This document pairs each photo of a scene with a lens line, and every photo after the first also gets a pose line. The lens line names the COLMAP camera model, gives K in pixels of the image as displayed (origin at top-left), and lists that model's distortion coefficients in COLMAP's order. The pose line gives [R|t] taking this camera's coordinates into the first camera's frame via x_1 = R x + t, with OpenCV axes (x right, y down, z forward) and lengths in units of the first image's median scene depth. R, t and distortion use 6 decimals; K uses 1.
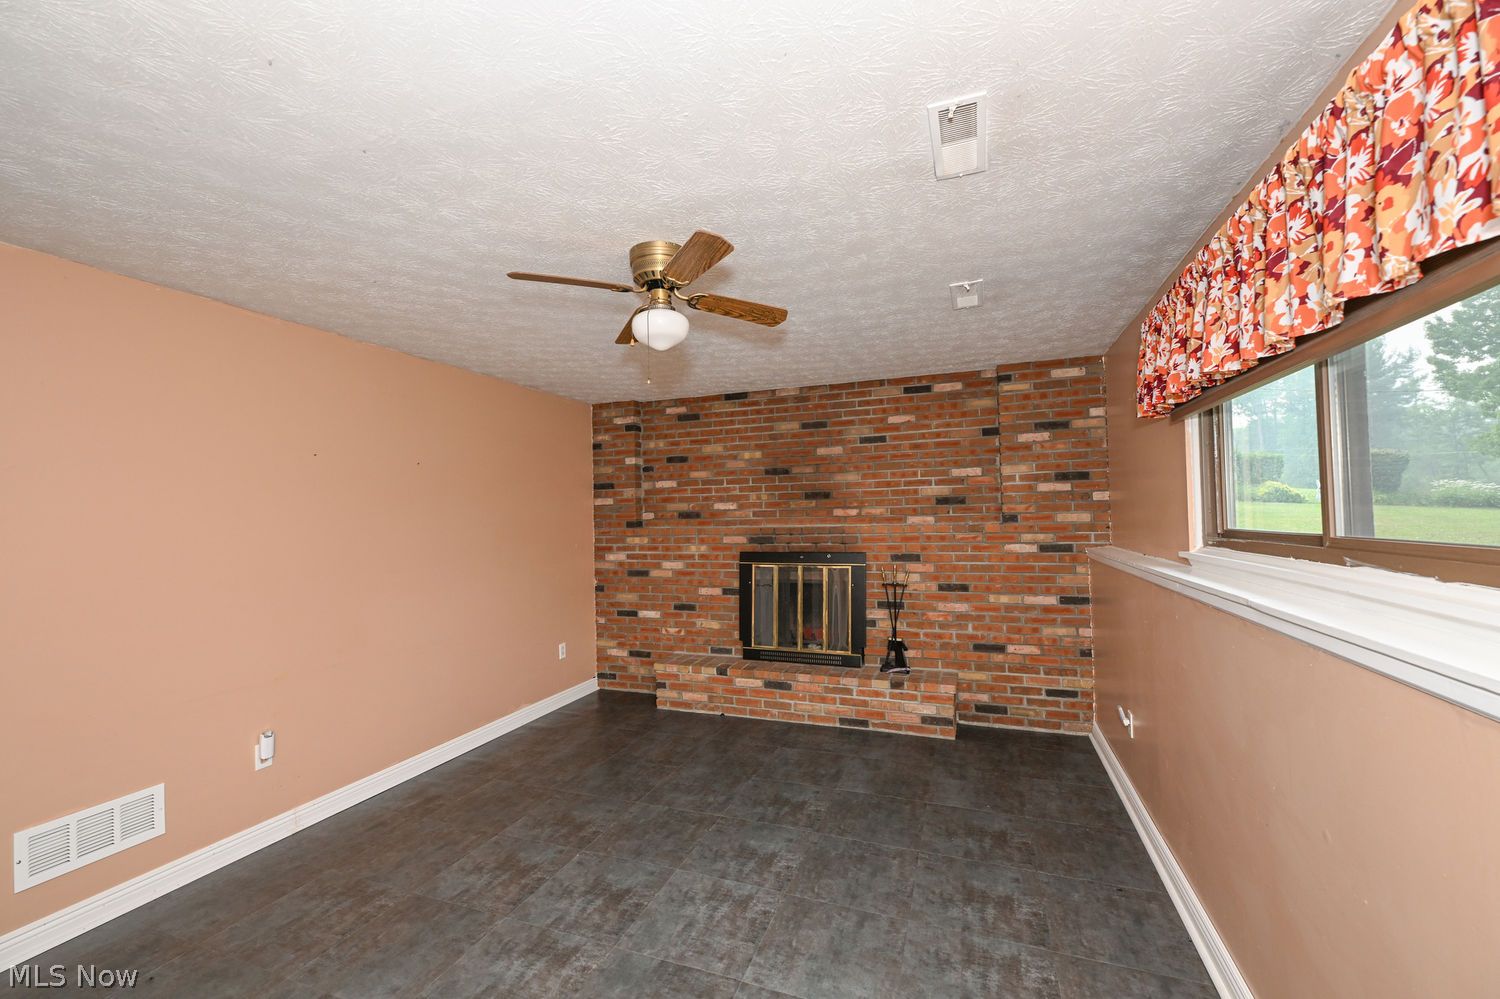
lens RADIAL K [[598.3, 0, 746.6], [0, 598.3, 500.8], [0, 0, 1]] dist [-0.002234, 0.000190]
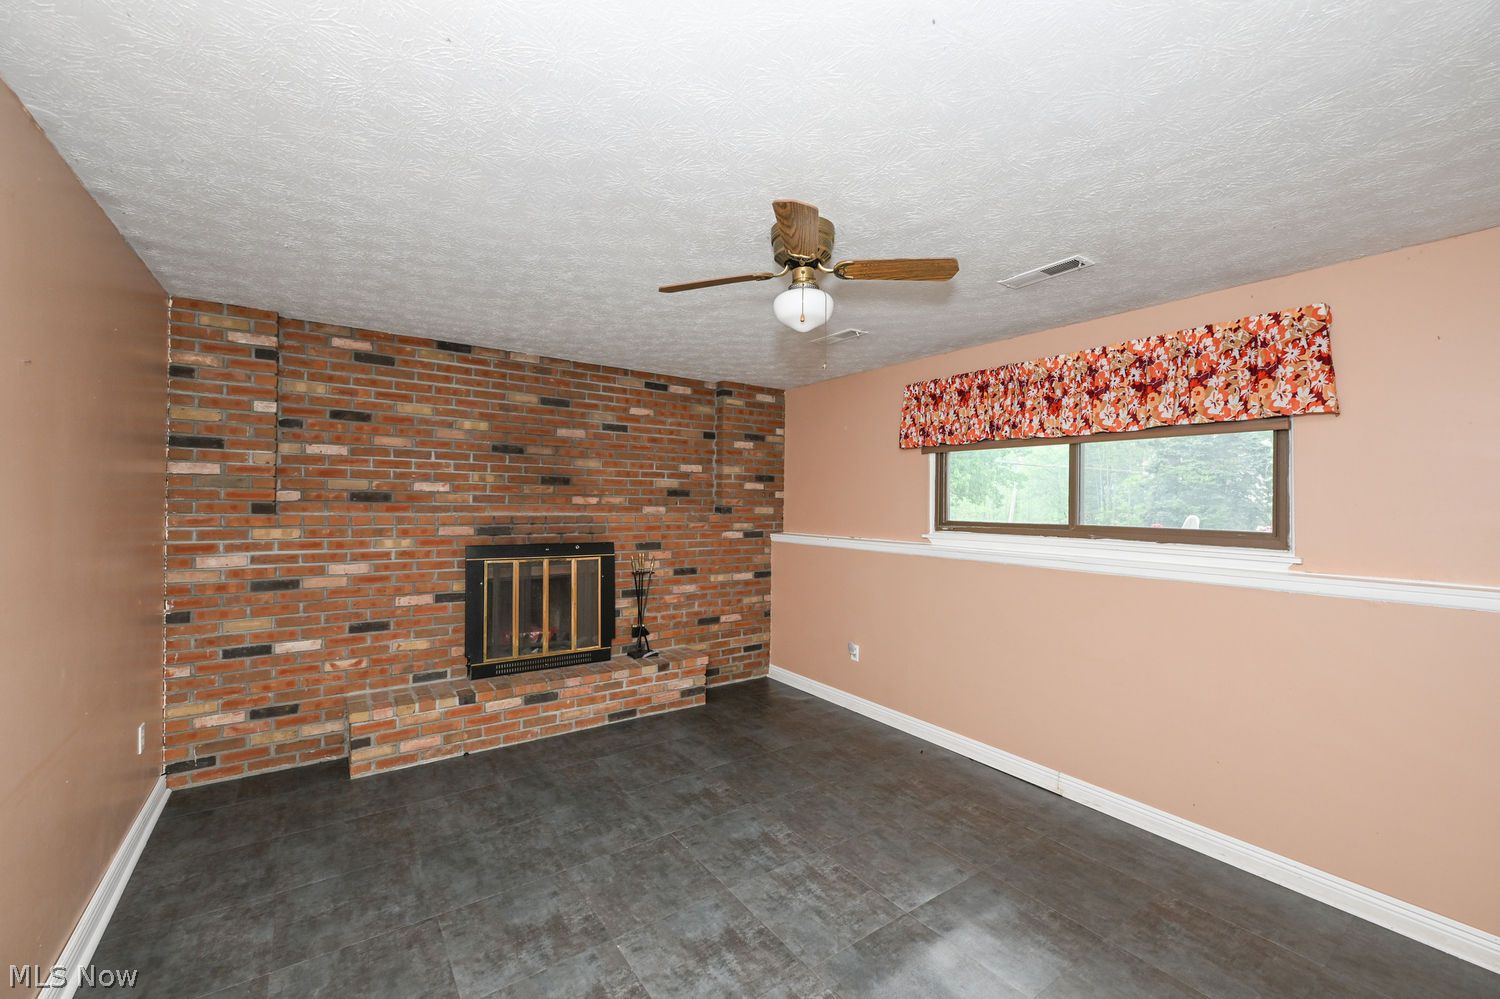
lens RADIAL K [[598.3, 0, 746.6], [0, 598.3, 500.8], [0, 0, 1]] dist [-0.002234, 0.000190]
pose [[0.566983, 0.029850, 0.823188, -0.517776], [-0.046022, 0.998930, -0.004524, 0.013598], [-0.822443, -0.035320, 0.567750, 0.281851]]
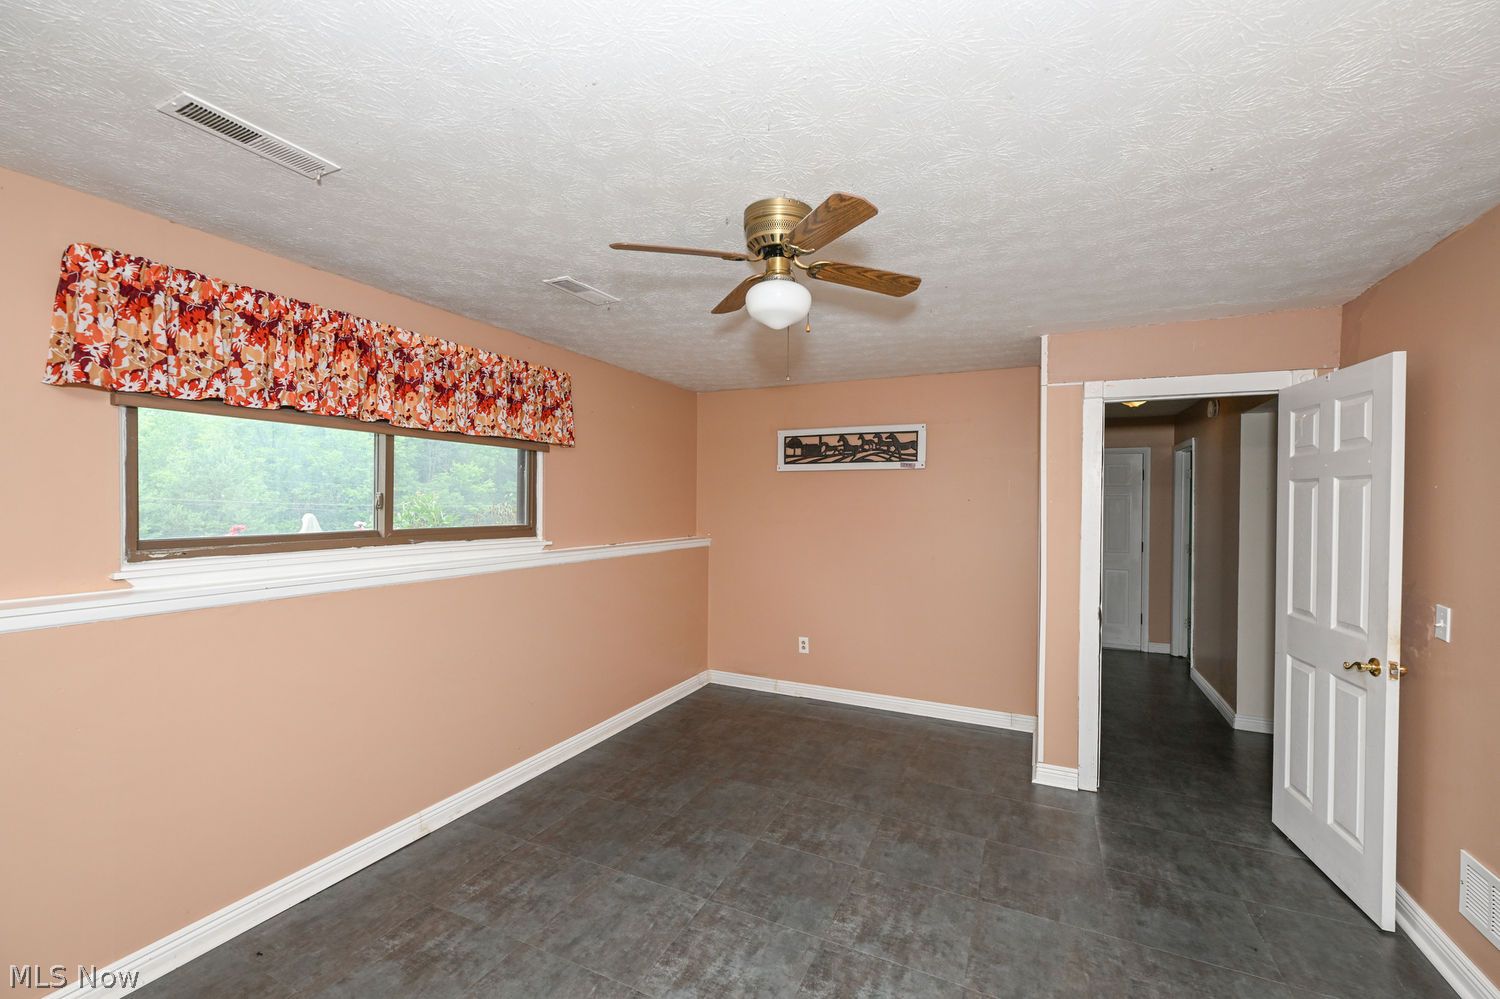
lens RADIAL K [[601.2, 0, 750.0], [0, 601.2, 499.5], [0, 0, 1]] dist [-0.014692, 0.000029]
pose [[-0.995836, 0.010704, 0.090531, -0.095603], [0.008059, 0.999531, -0.029528, 0.011024], [-0.090805, -0.028675, -0.995456, 0.997631]]
